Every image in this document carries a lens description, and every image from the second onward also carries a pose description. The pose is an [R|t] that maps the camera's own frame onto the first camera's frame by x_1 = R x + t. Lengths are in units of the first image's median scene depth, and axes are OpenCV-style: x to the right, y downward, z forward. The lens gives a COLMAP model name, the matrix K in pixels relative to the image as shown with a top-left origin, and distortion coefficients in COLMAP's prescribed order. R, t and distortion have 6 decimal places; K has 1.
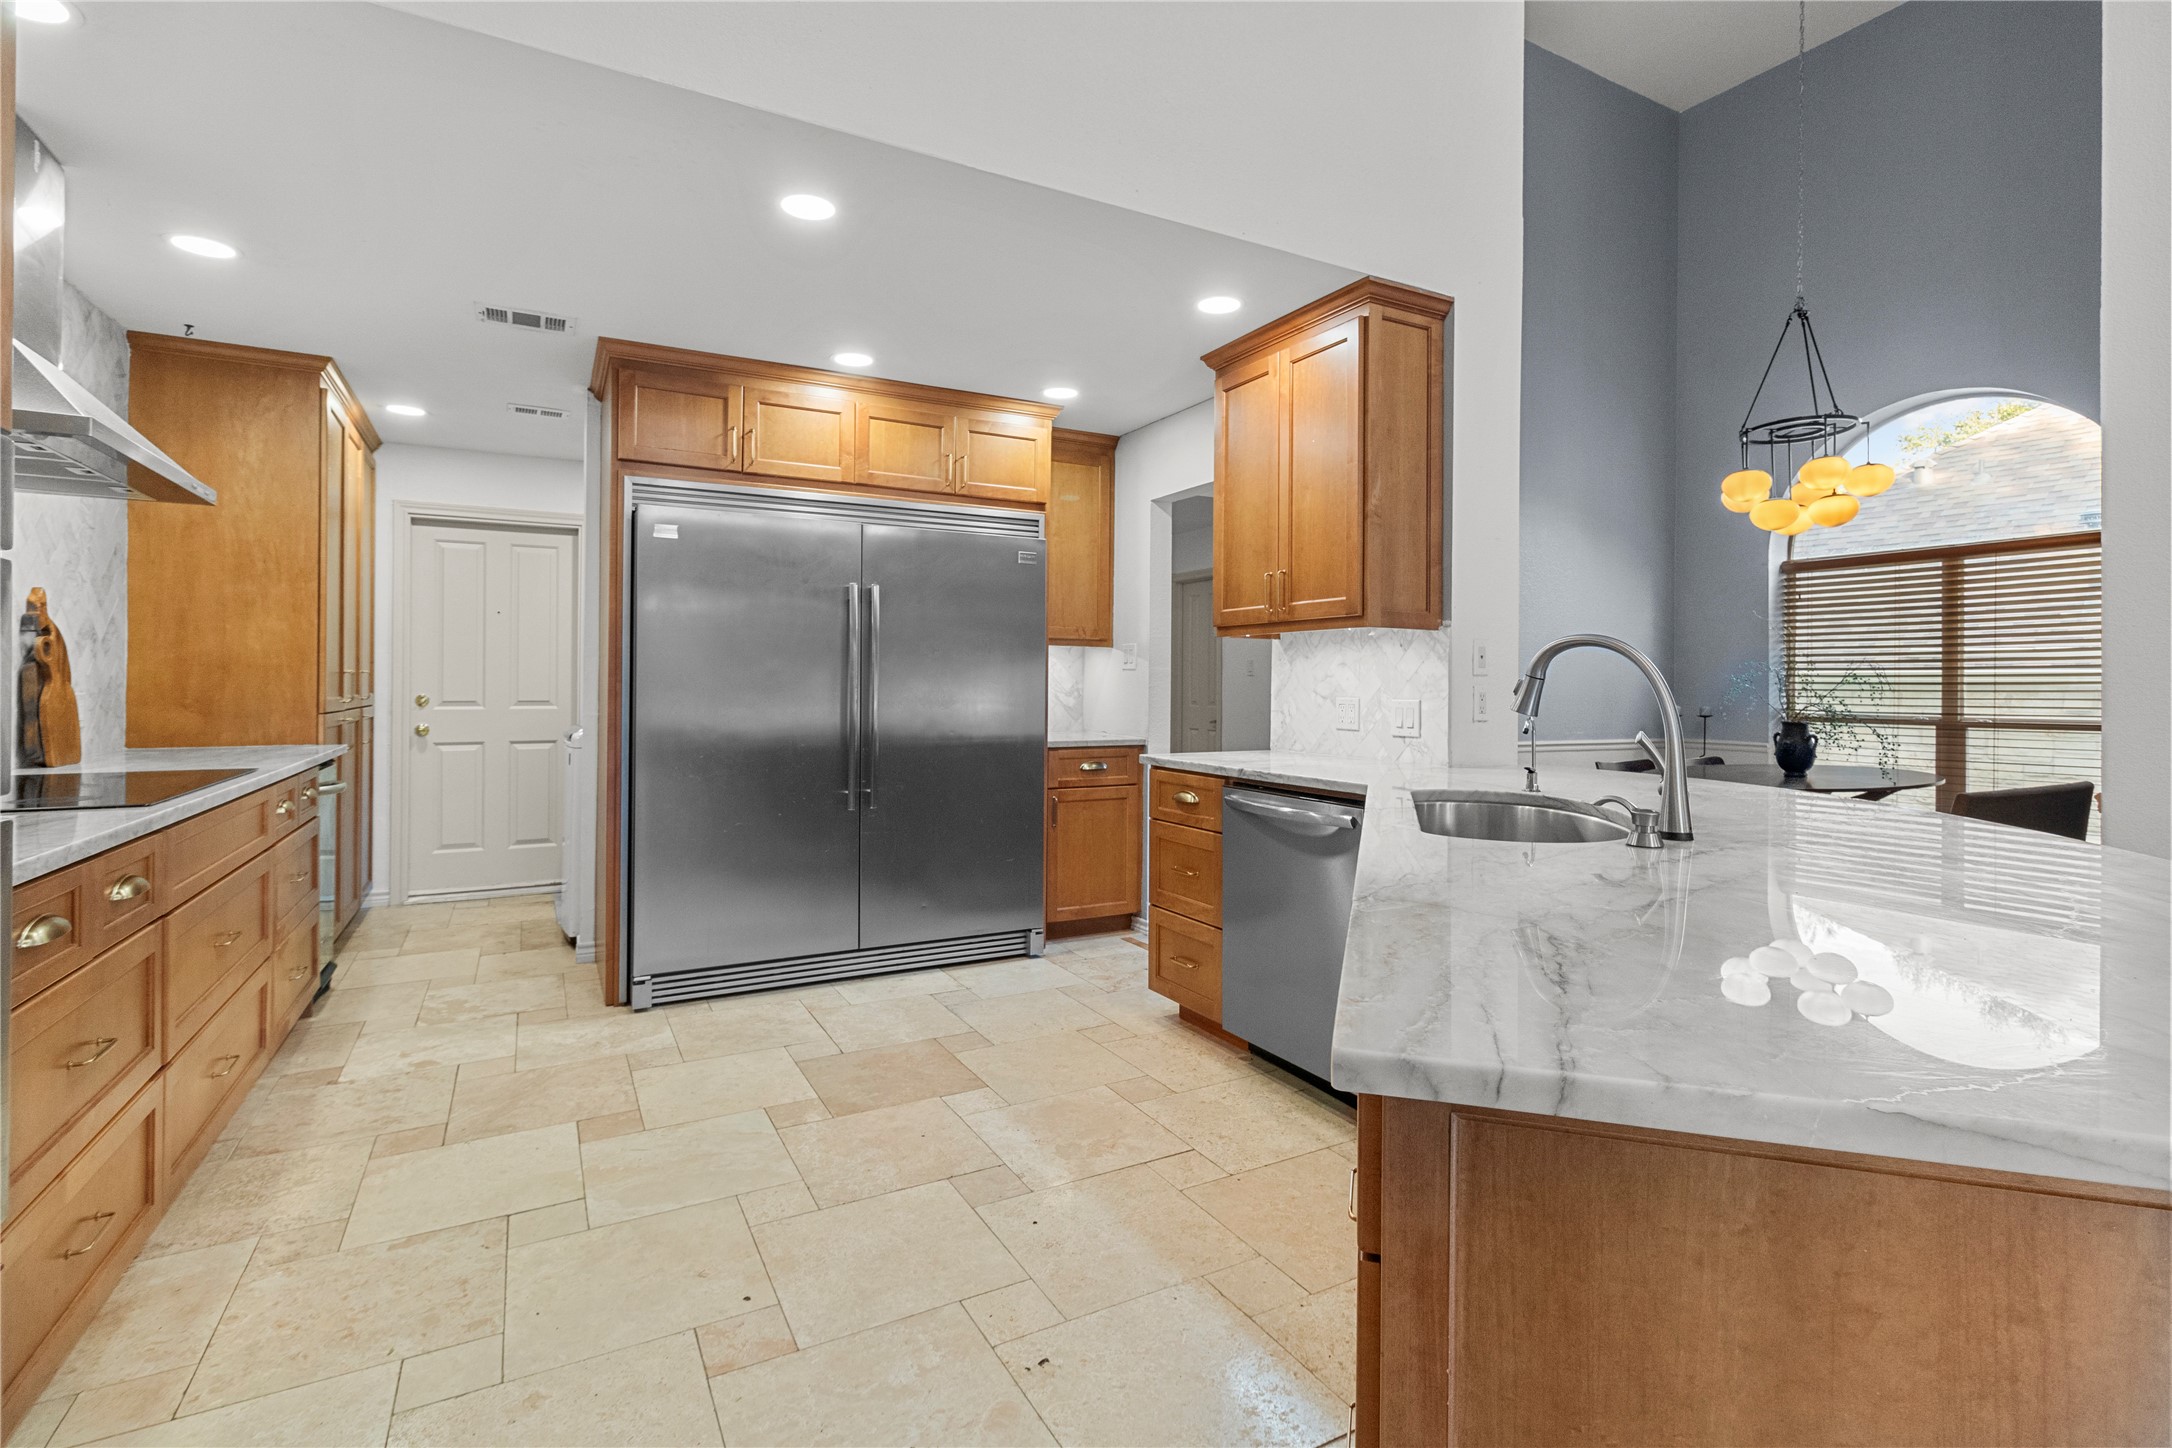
lens RADIAL K [[1002.5, 0, 1086.1], [0, 1002.5, 680.6], [0, 0, 1]] dist [0.000156, 0.001111]
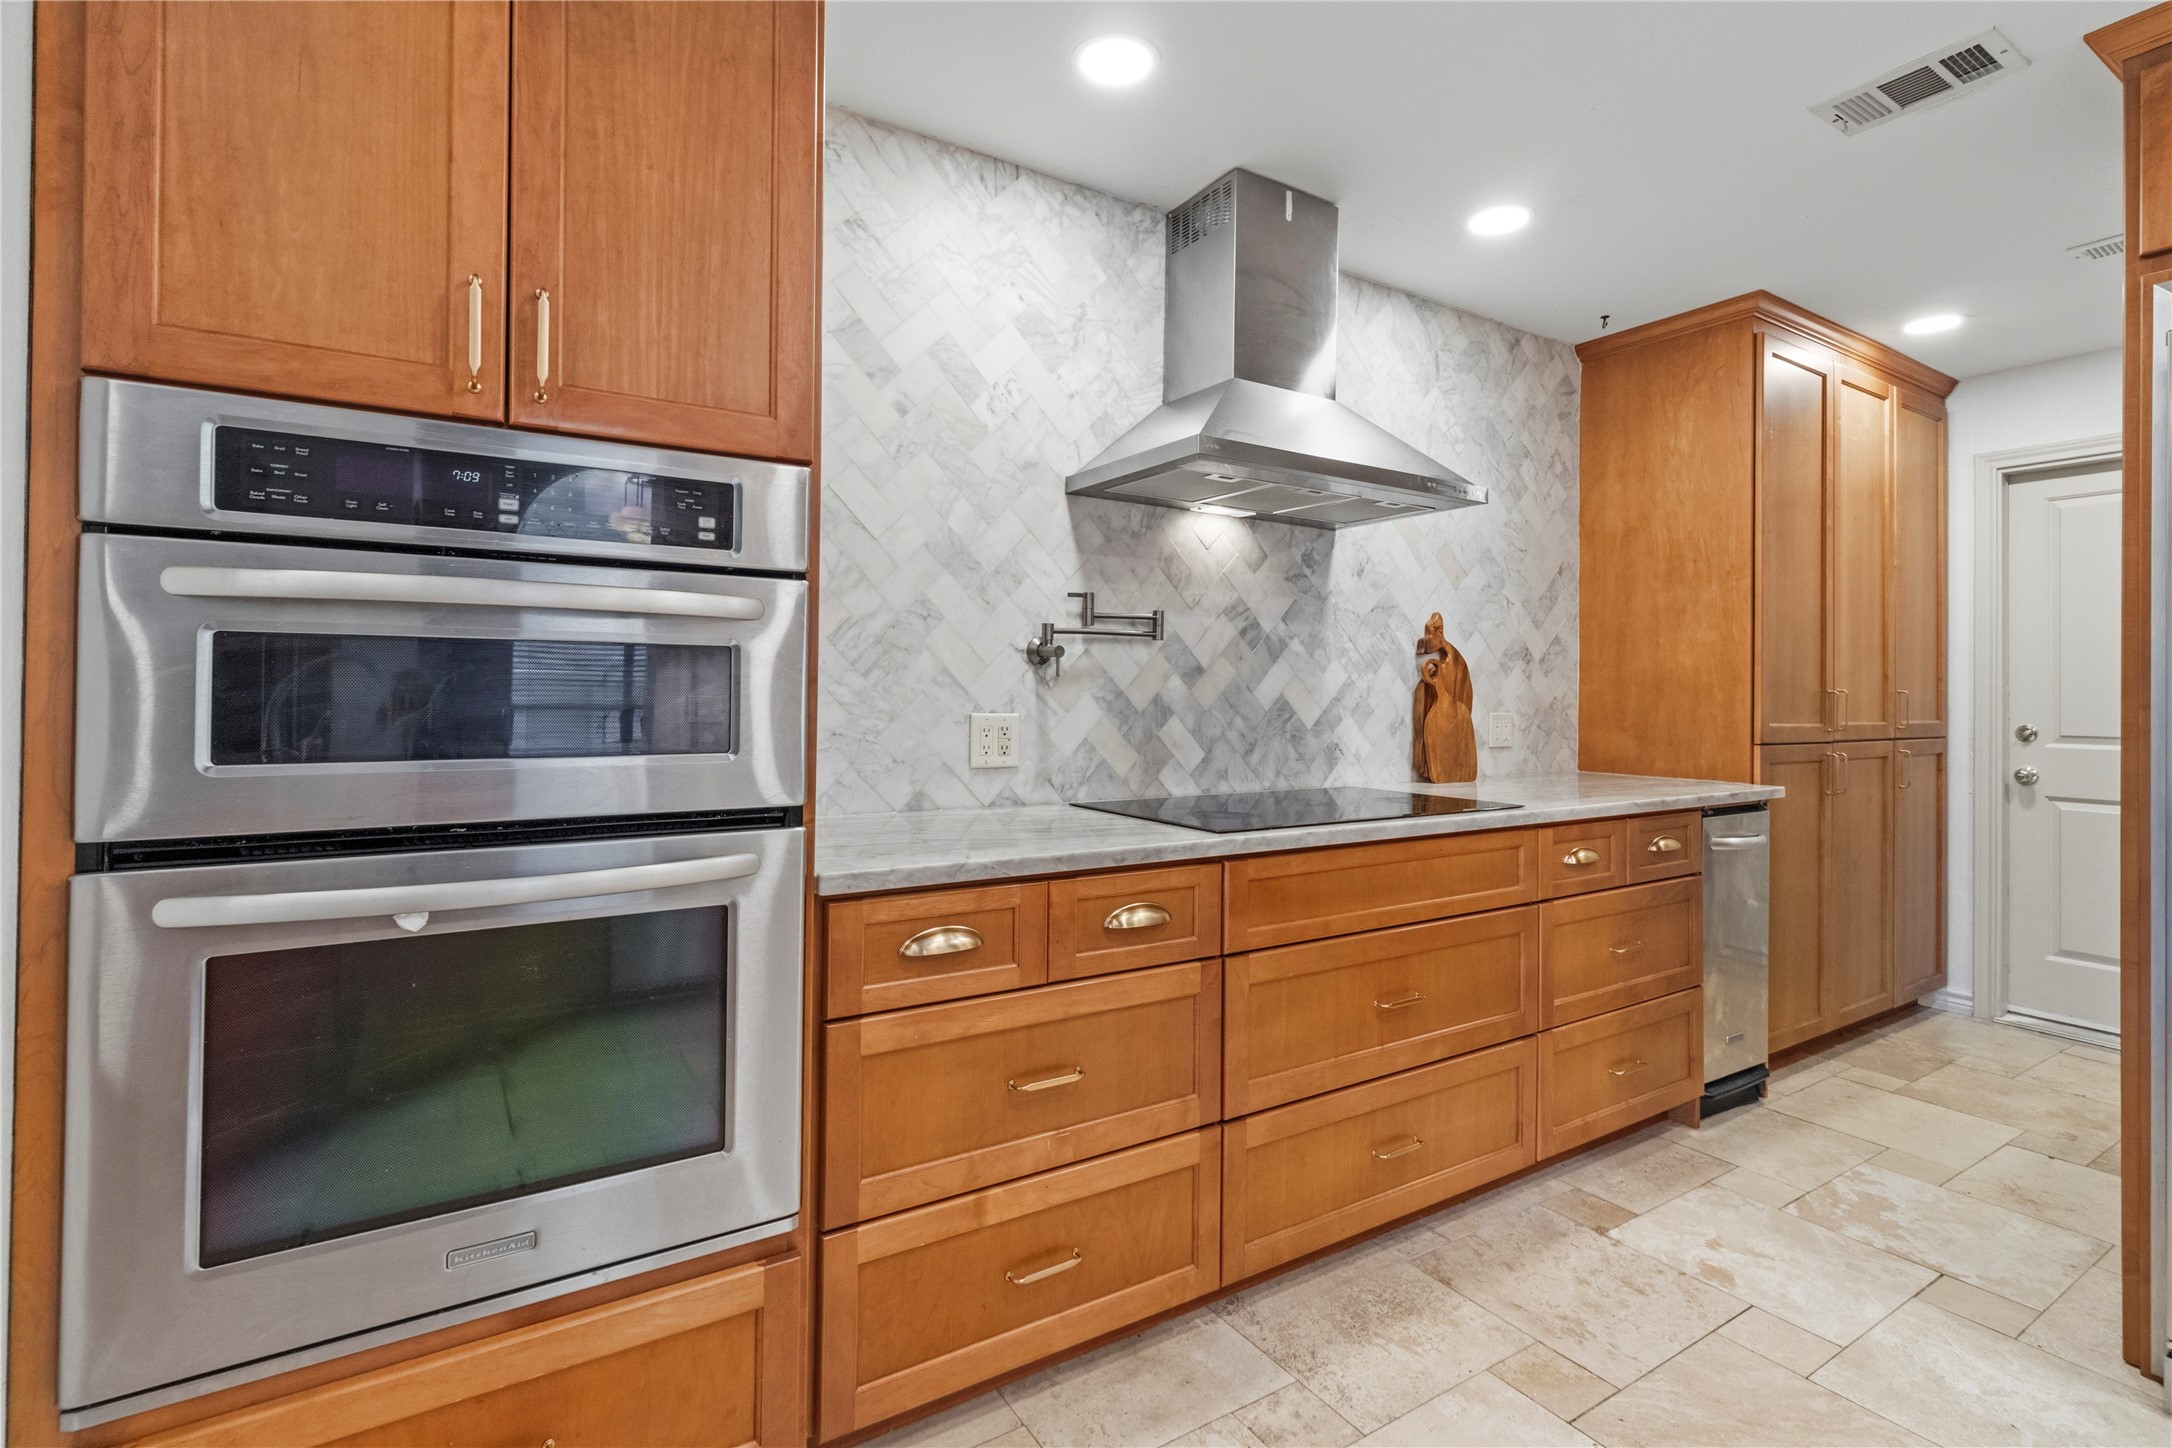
lens RADIAL K [[1002.5, 0, 1112.2], [0, 1002.5, 680.1], [0, 0, 1]] dist [0.000156, 0.001111]
pose [[0.055295, -0.016937, -0.998326, -0.004477], [-0.007568, 0.999820, -0.017381, -0.000251], [0.998441, 0.008516, 0.055157, 0.489210]]
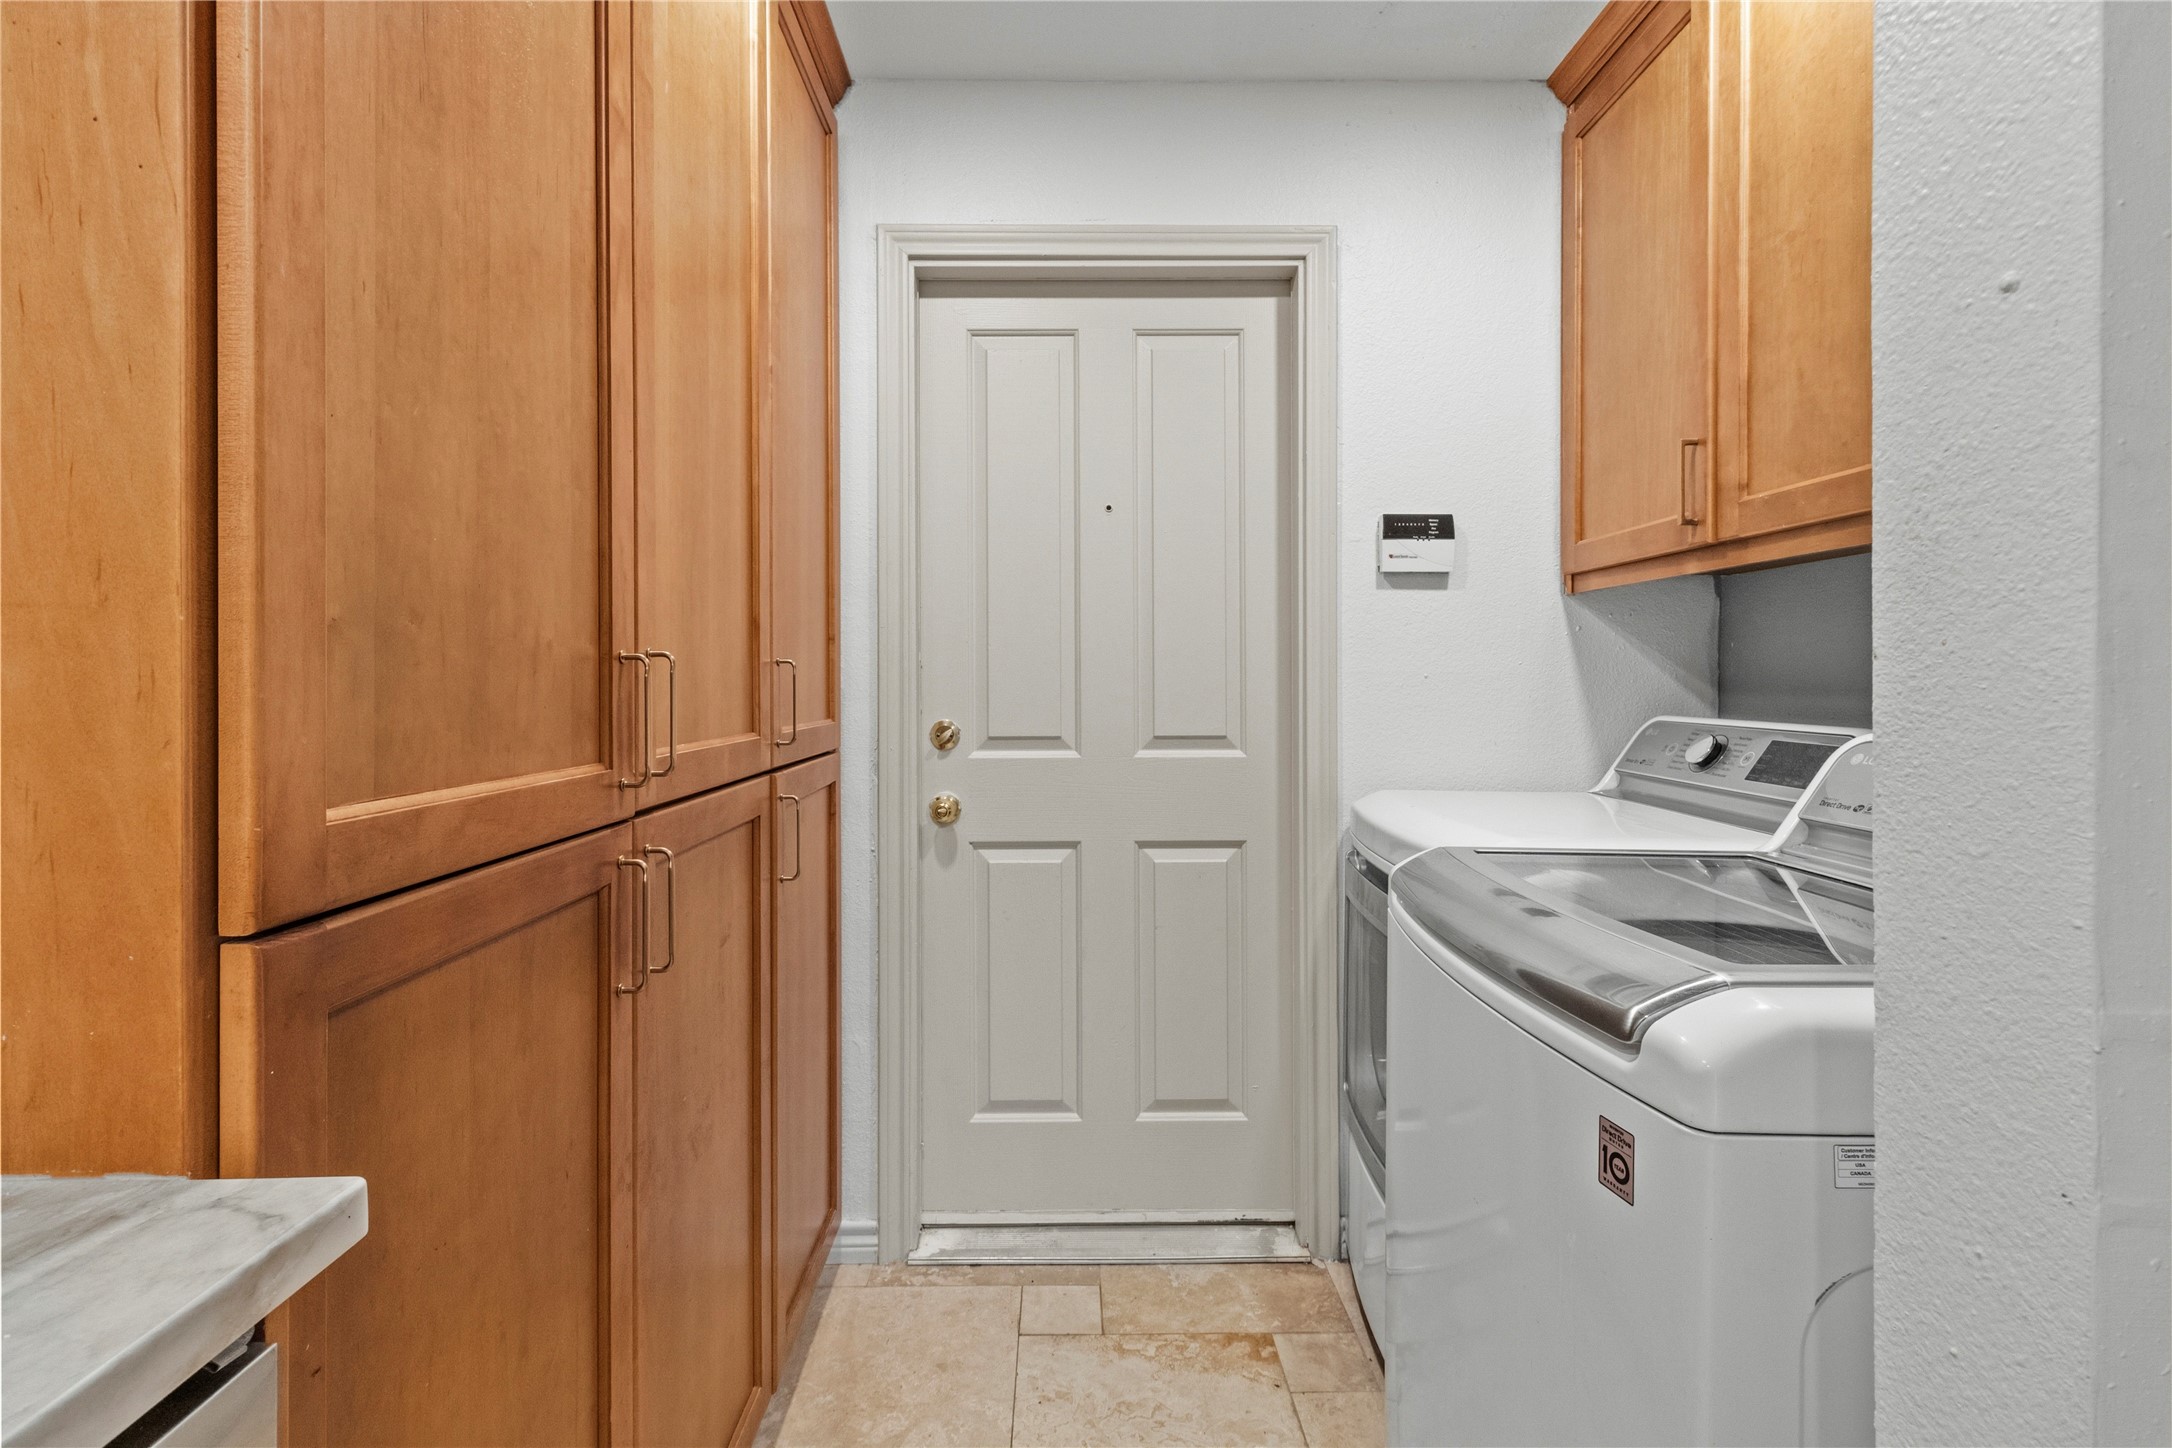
lens RADIAL K [[1002.5, 0, 1084.0], [0, 1002.5, 677.8], [0, 0, 1]] dist [0.000156, 0.001111]
pose [[0.880410, -0.009528, -0.474117, -0.630547], [0.010357, 0.999946, -0.000863, -0.003201], [0.474100, -0.004151, 0.880461, 1.002924]]
